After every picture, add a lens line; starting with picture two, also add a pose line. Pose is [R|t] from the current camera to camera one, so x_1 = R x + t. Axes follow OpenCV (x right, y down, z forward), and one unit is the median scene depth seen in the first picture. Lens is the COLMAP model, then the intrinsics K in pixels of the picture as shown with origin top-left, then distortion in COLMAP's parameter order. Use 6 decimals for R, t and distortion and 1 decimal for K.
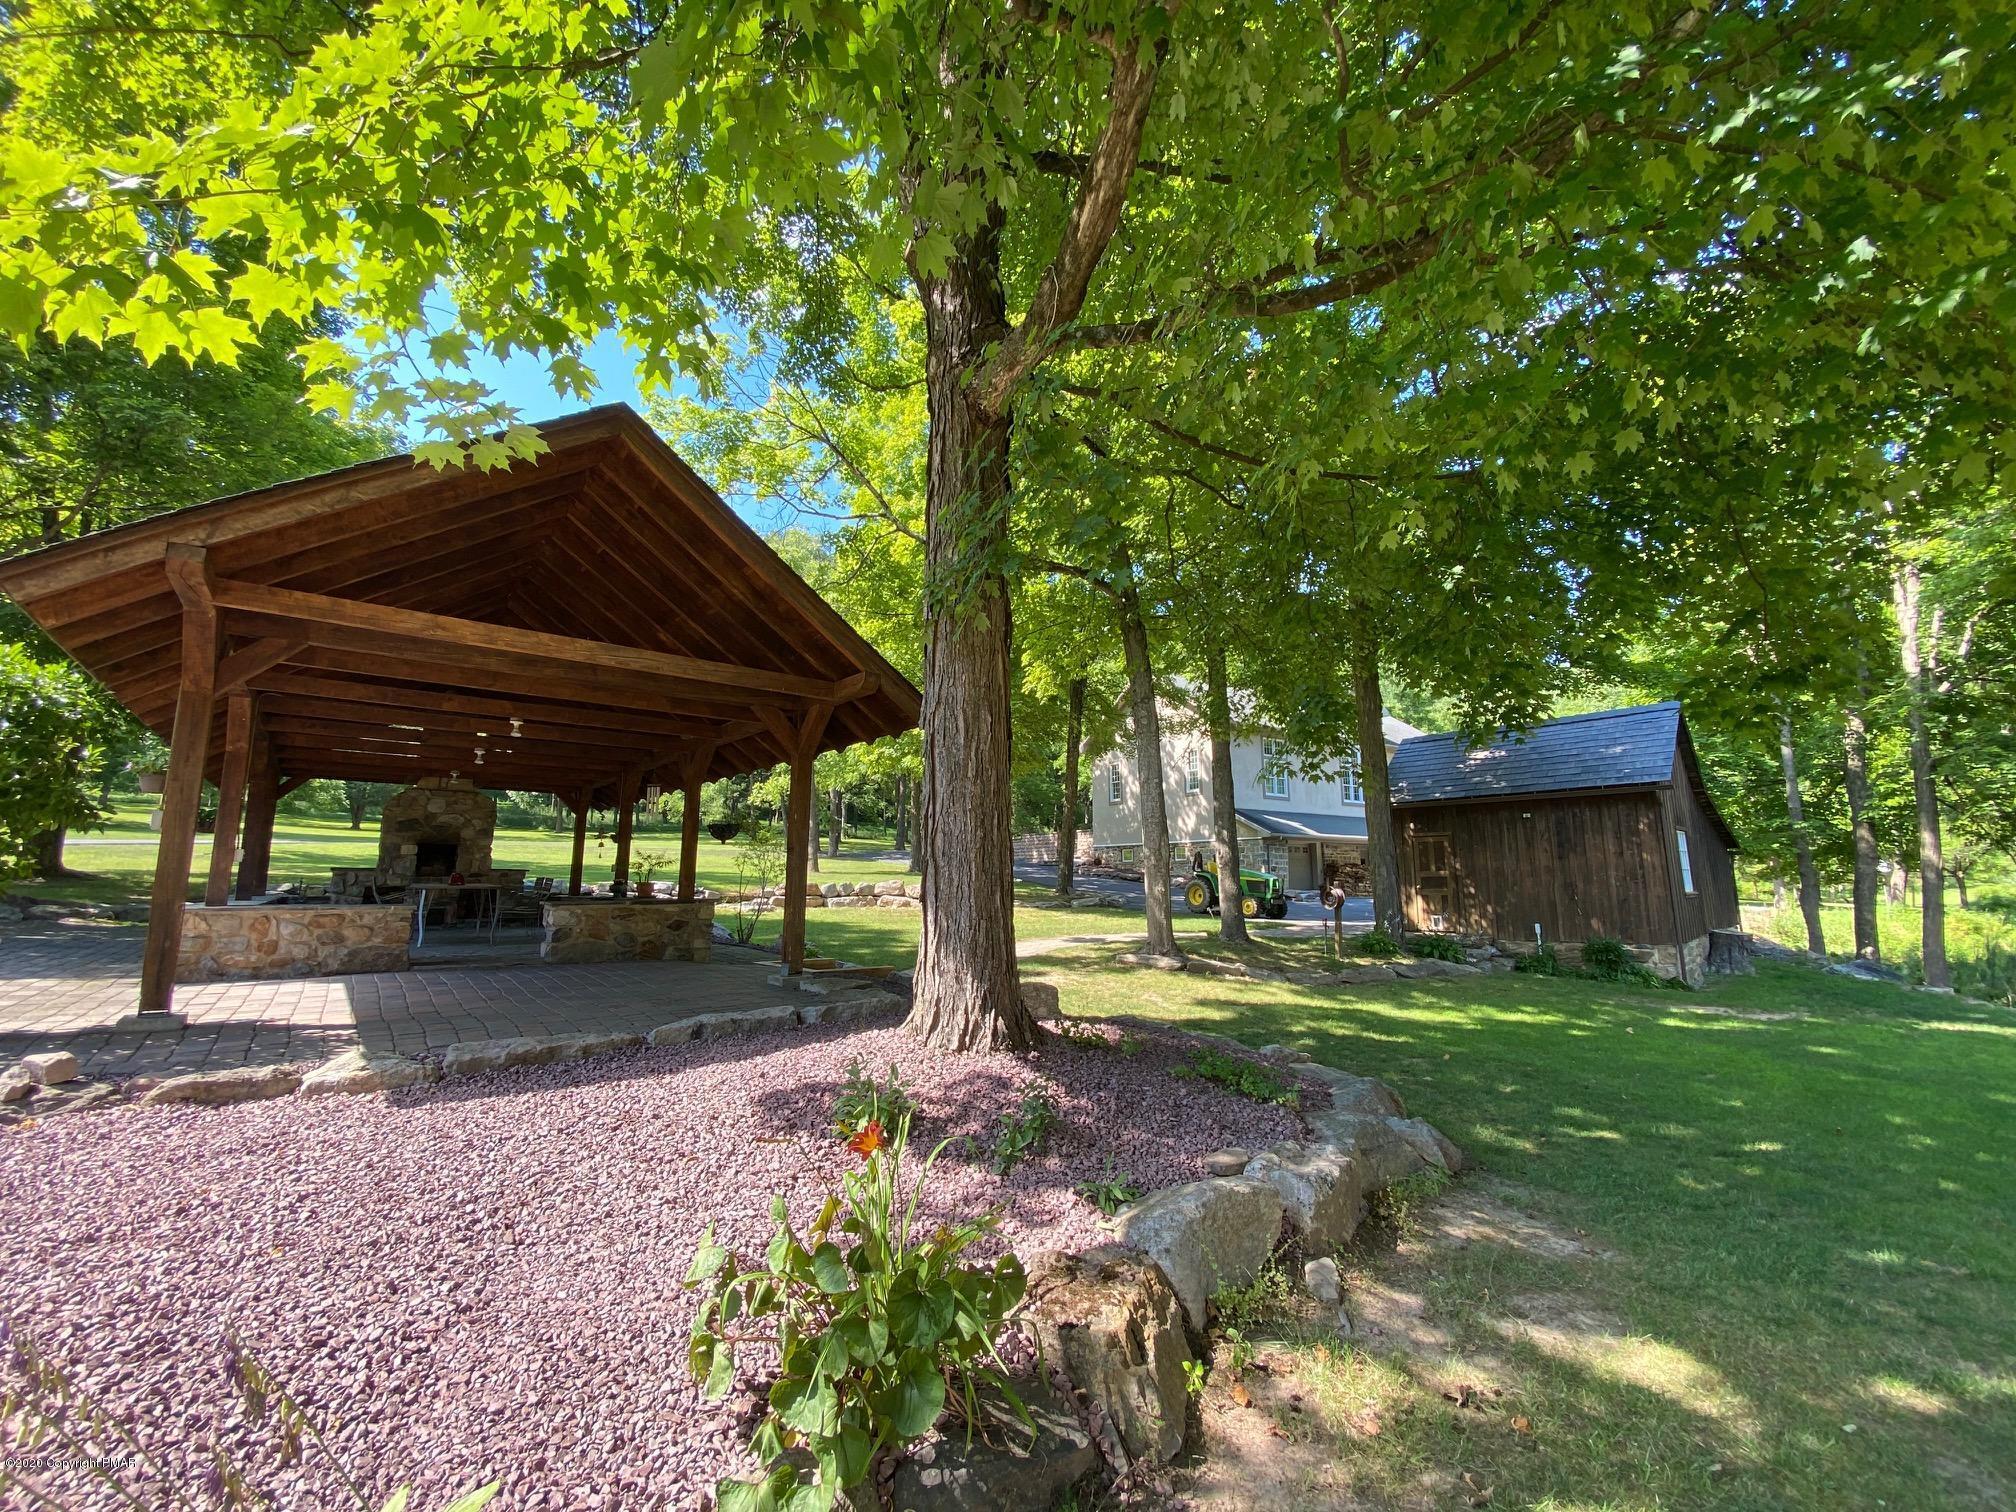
lens RADIAL K [[813.9, 0, 1001.3], [0, 813.9, 757.4], [0, 0, 1]] dist [0.006805, -0.014168]
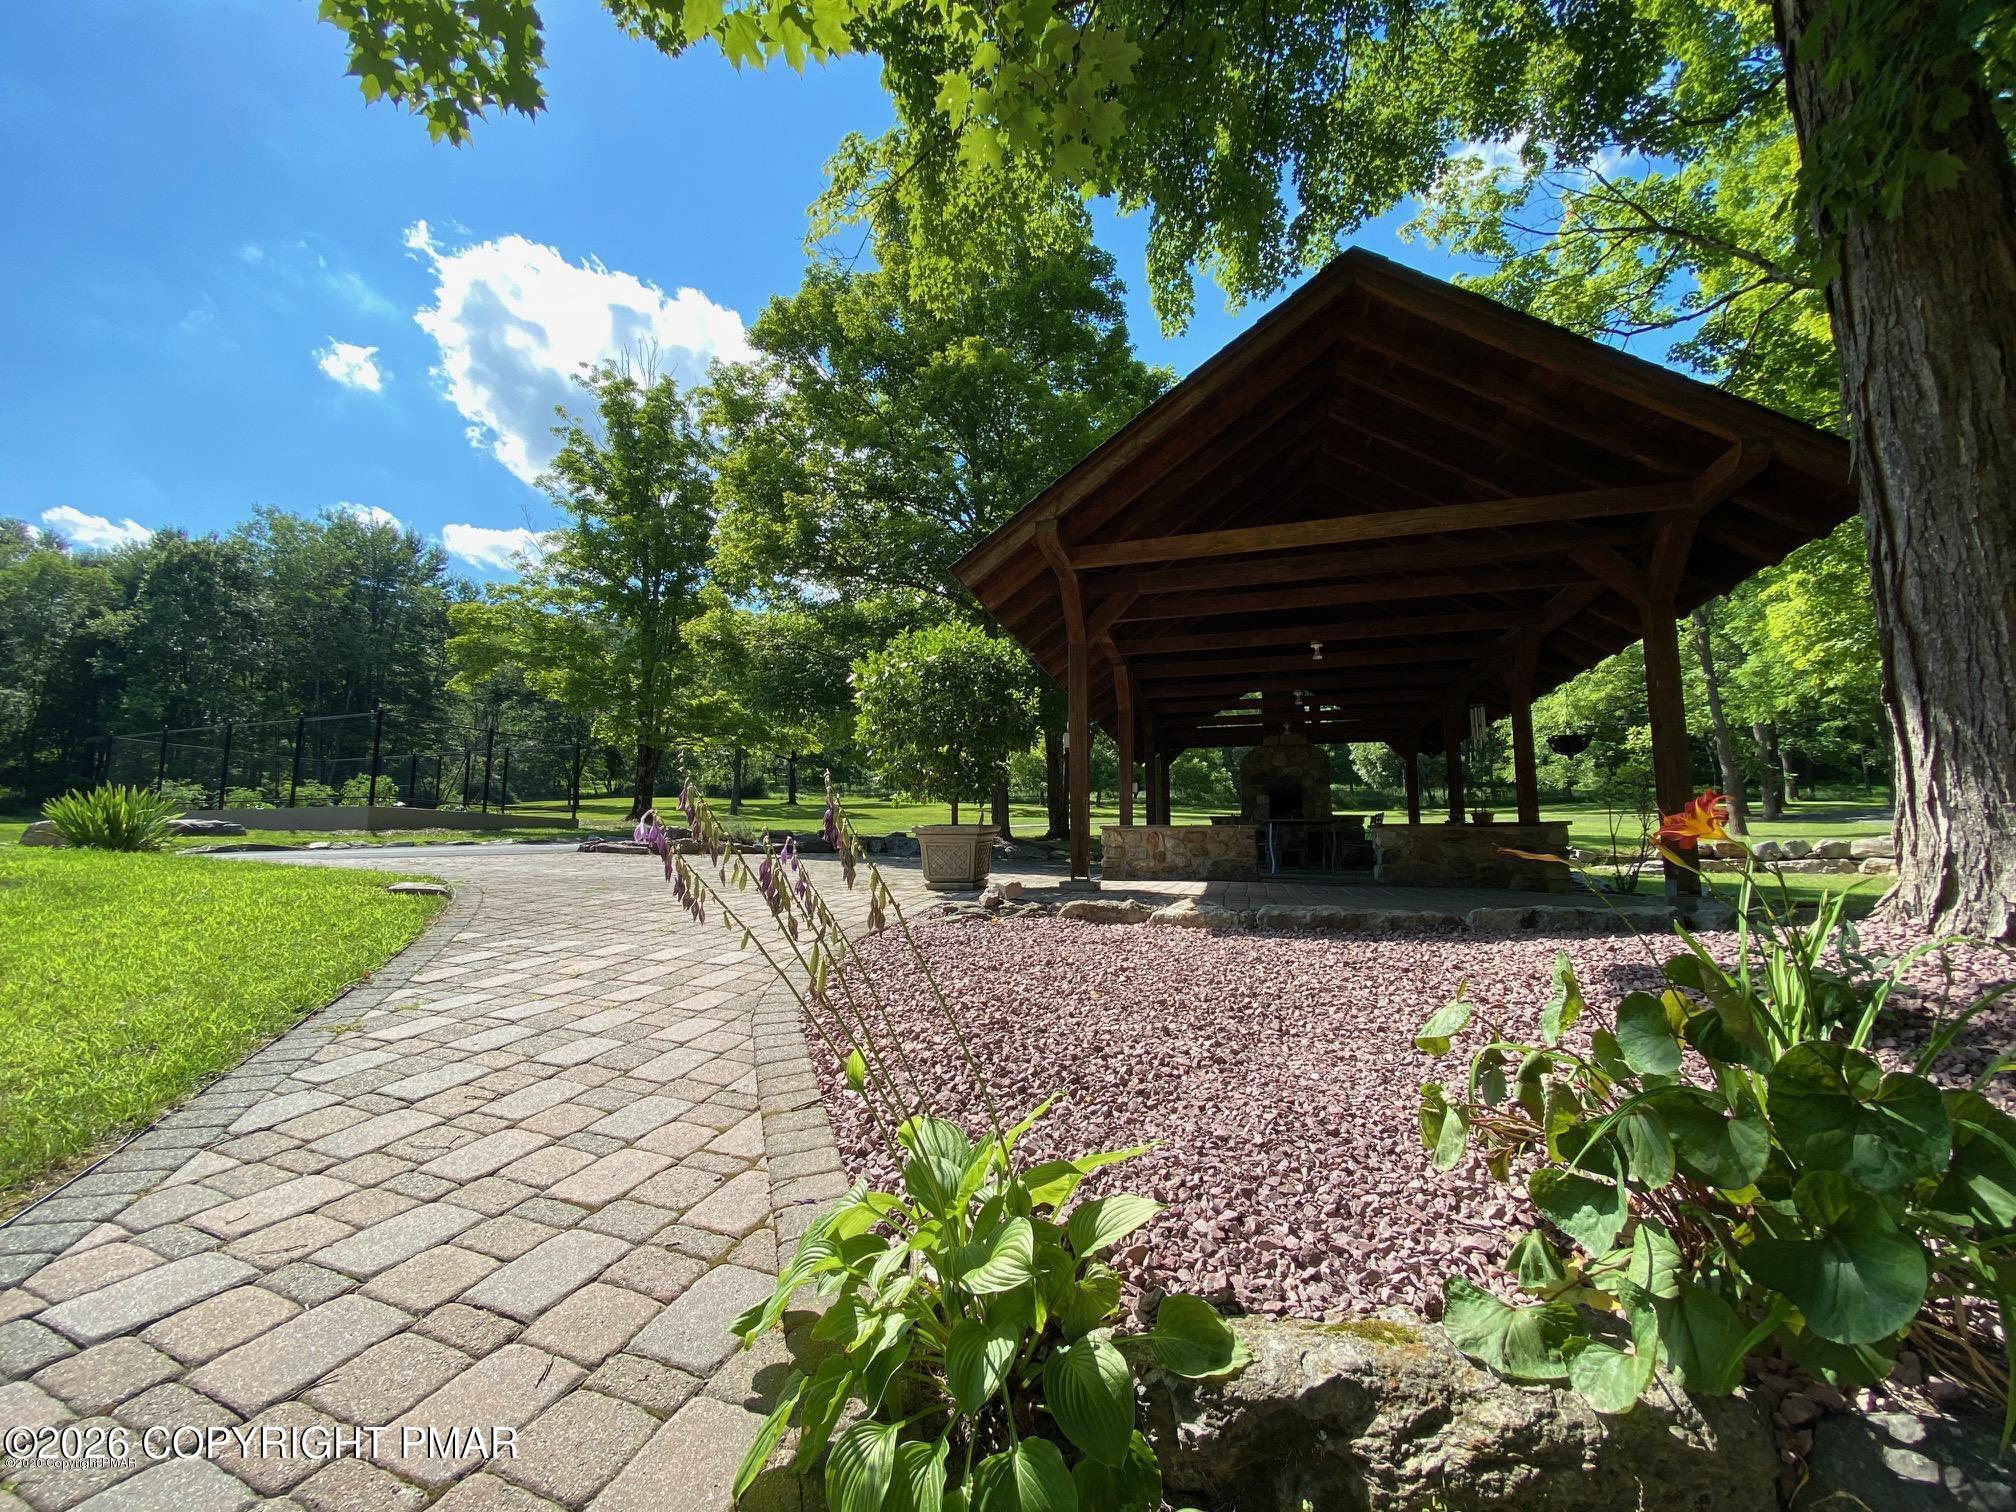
lens RADIAL K [[813.9, 0, 1001.3], [0, 813.9, 757.4], [0, 0, 1]] dist [0.006805, -0.014168]
pose [[0.568982, -0.100109, -0.816233, 0.011682], [0.118897, 0.992148, -0.038804, 0.228733], [0.813709, -0.074969, 0.576417, 0.178282]]
